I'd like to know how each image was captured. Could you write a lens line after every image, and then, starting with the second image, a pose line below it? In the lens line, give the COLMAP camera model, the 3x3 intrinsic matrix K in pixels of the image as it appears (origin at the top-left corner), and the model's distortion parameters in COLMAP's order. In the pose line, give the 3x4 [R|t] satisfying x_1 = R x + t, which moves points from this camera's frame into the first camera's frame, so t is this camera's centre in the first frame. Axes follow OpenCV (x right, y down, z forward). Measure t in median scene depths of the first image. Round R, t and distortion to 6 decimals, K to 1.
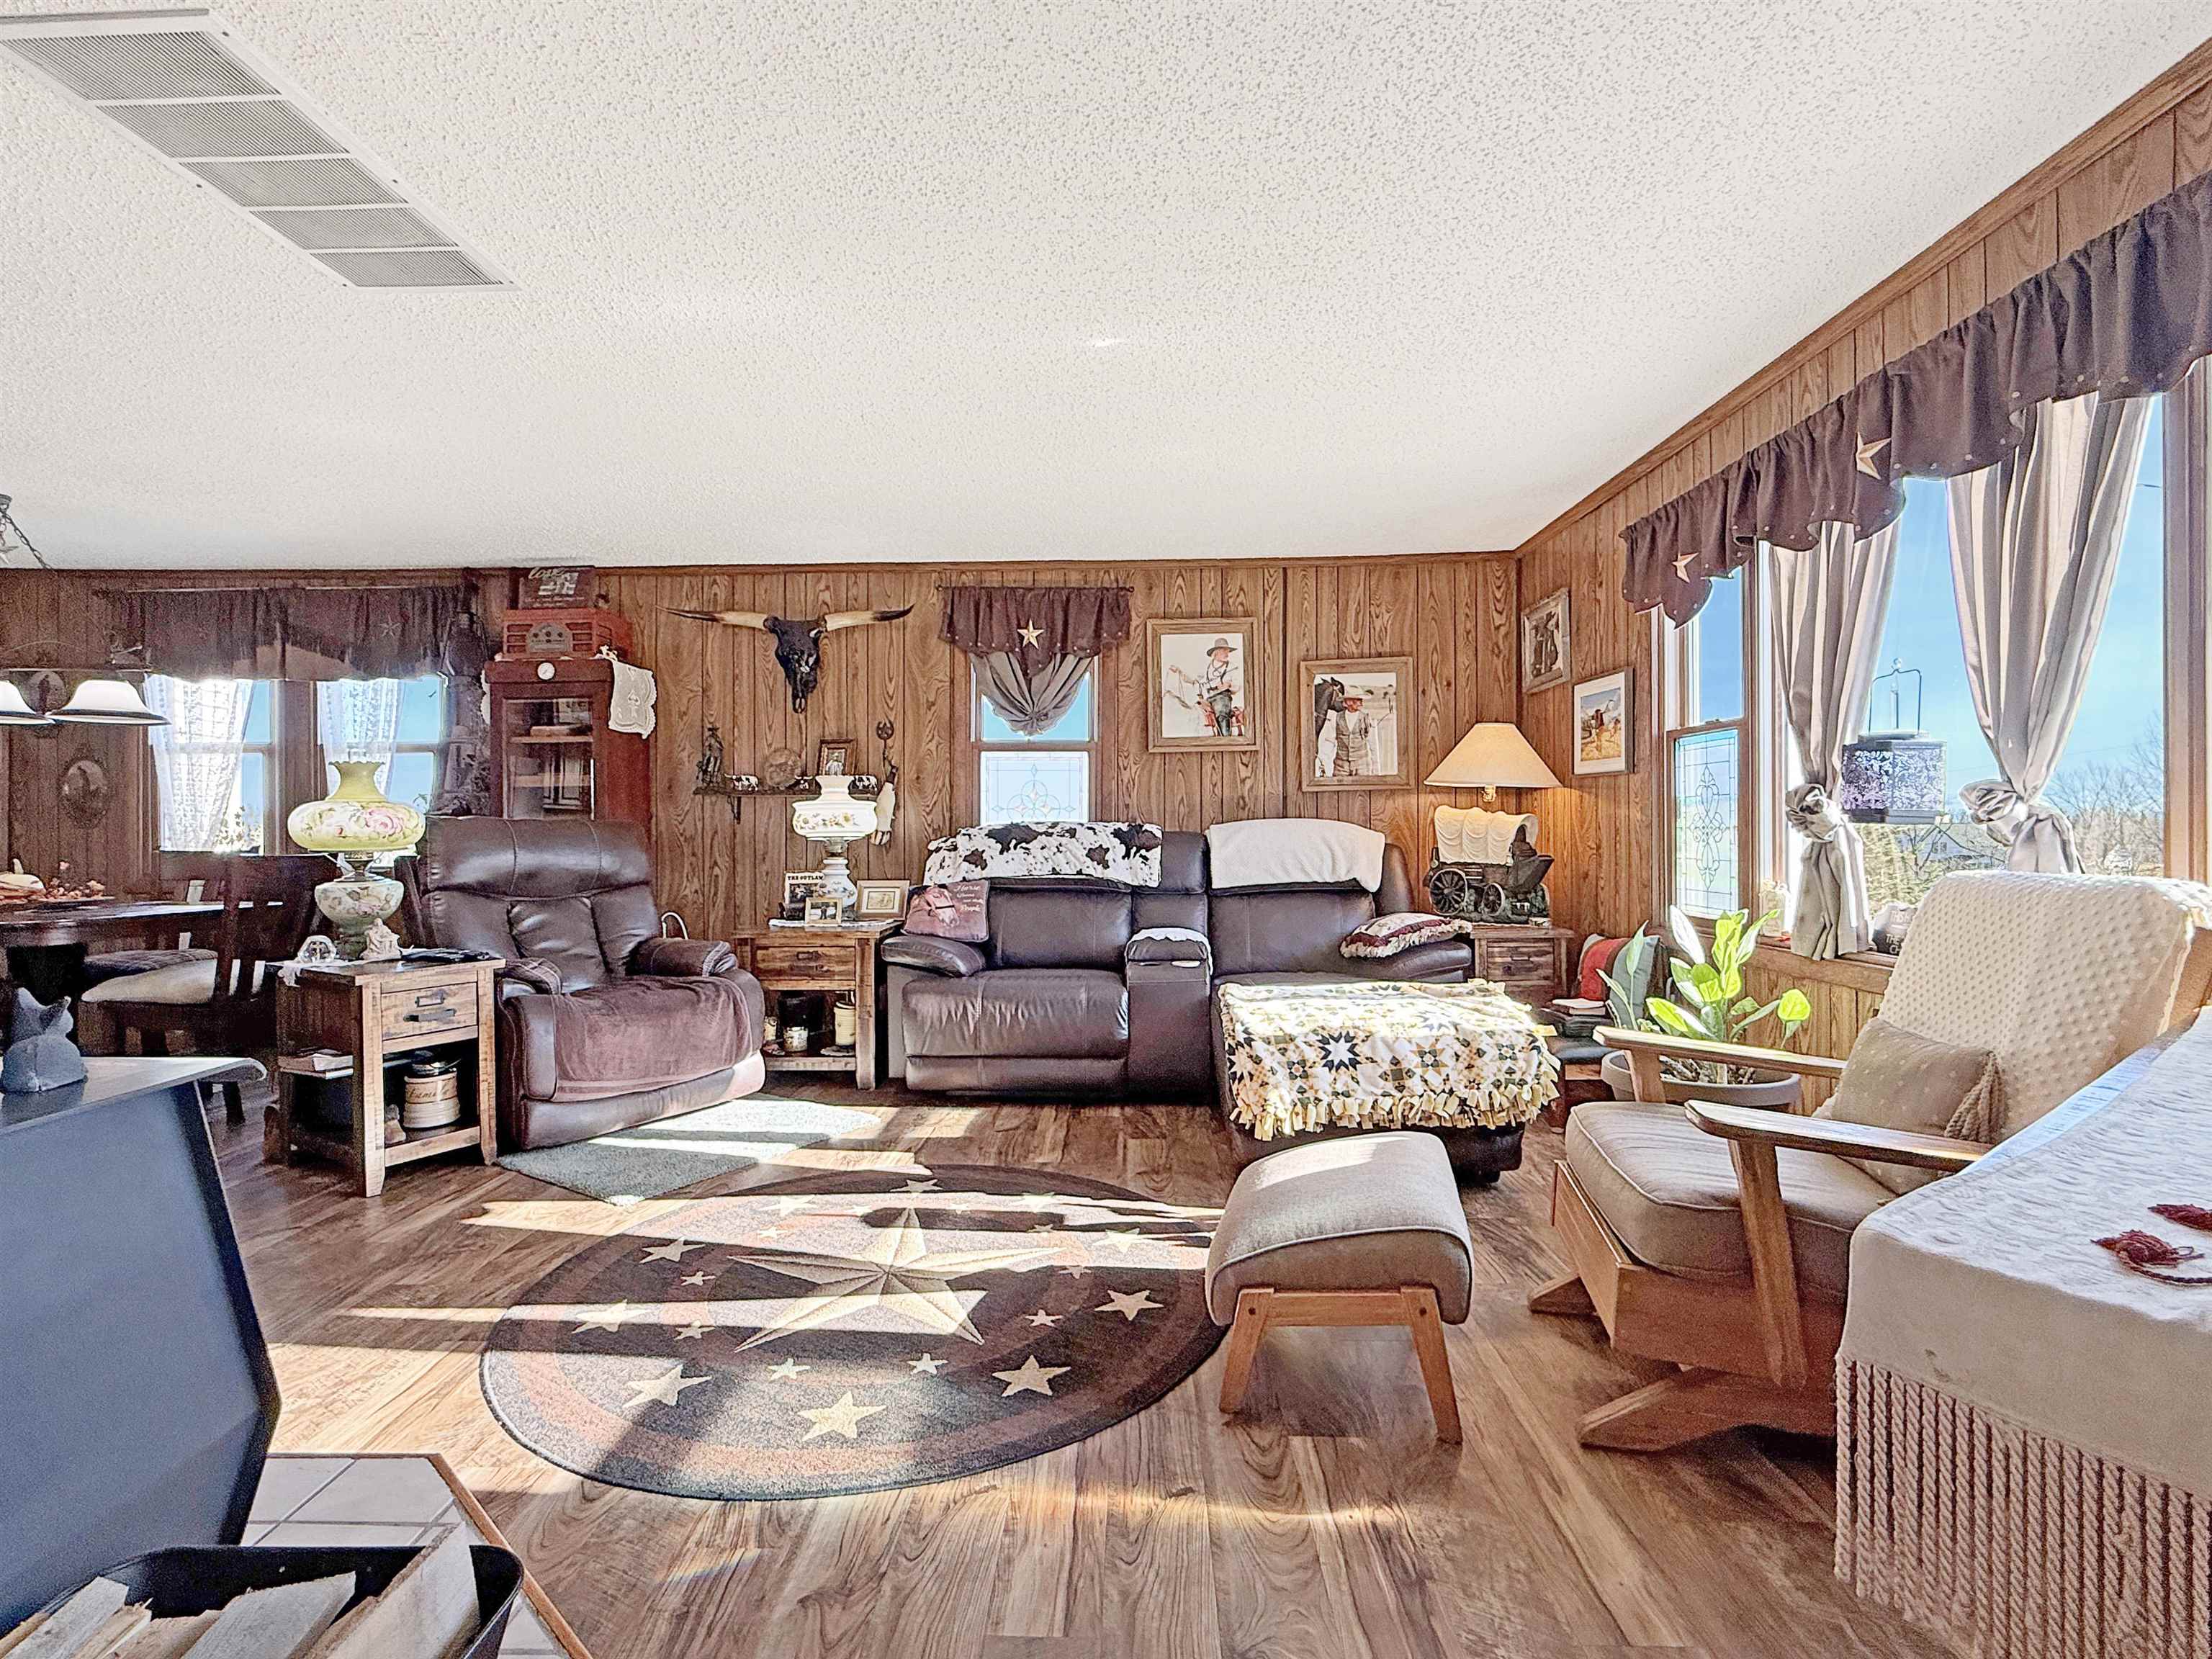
lens RADIAL K [[1018.6, 0, 1106.9], [0, 1018.6, 821.3], [0, 0, 1]] dist [0.004306, 0.000123]
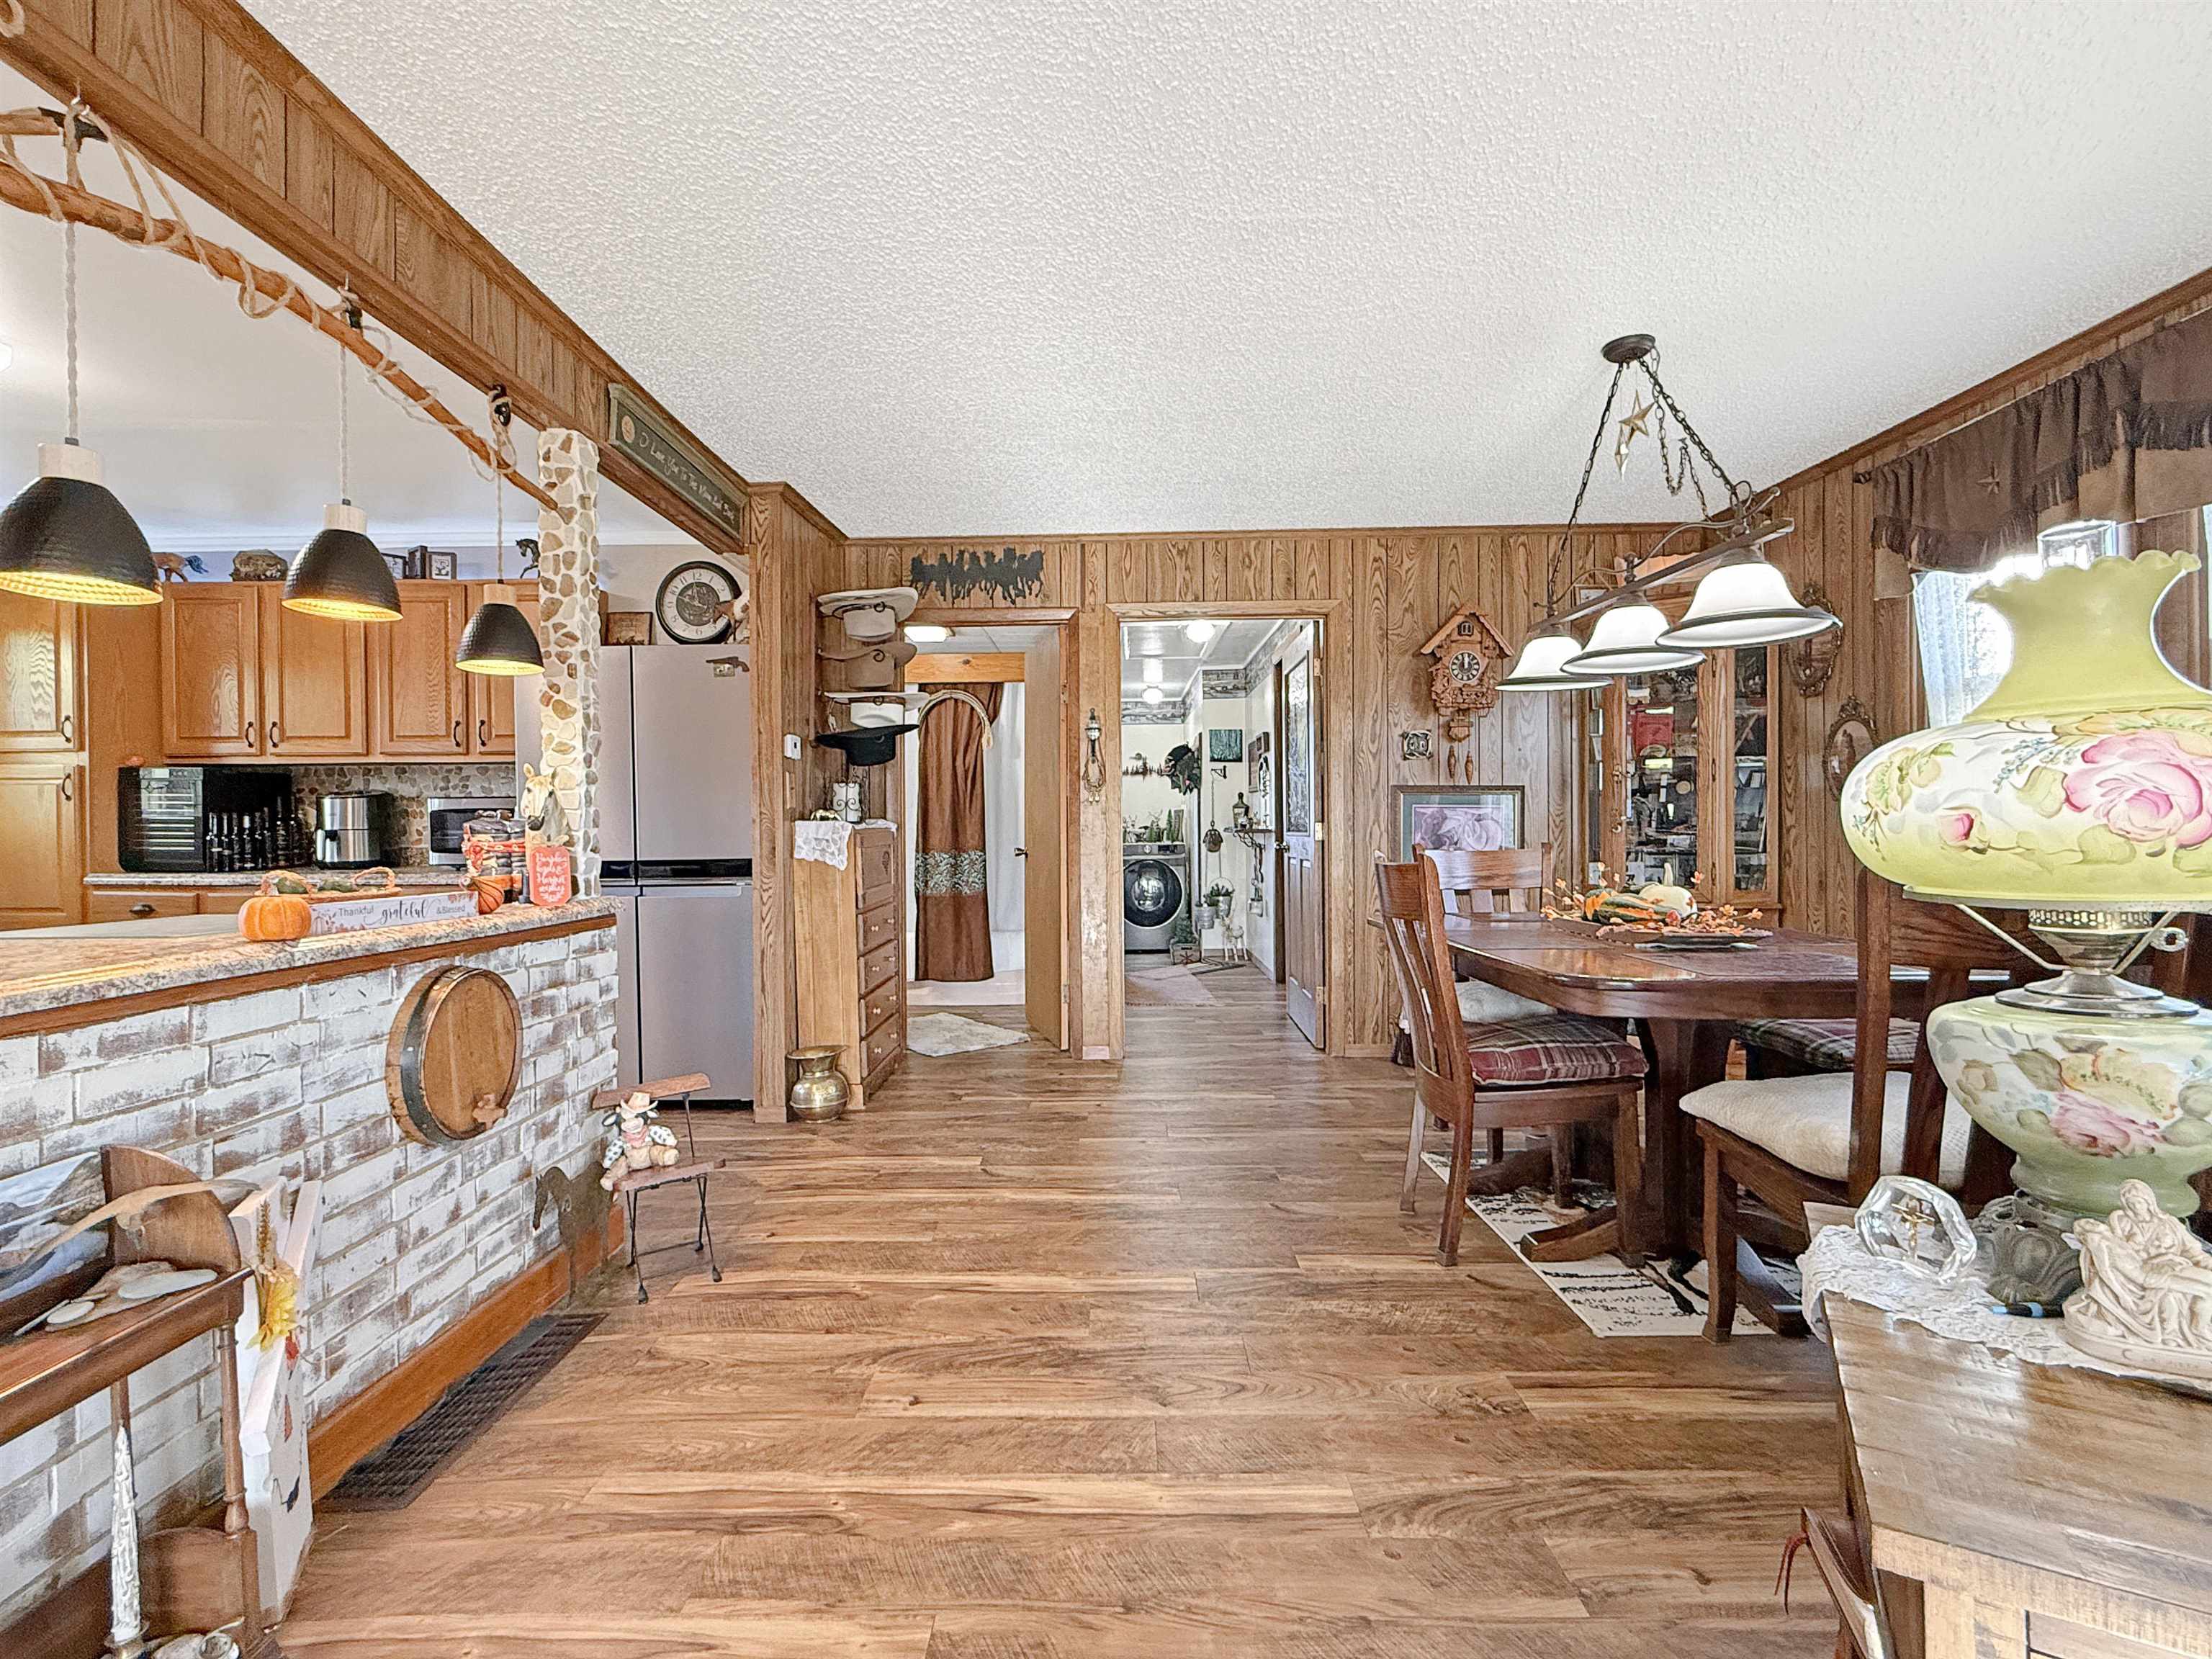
lens RADIAL K [[1018.6, 0, 1119.1], [0, 1018.6, 838.3], [0, 0, 1]] dist [0.004306, 0.000123]
pose [[0.019467, 0.012614, -0.999731, -0.304794], [0.015436, 0.999797, 0.012915, 0.003494], [0.999691, -0.015683, 0.019269, 0.483572]]
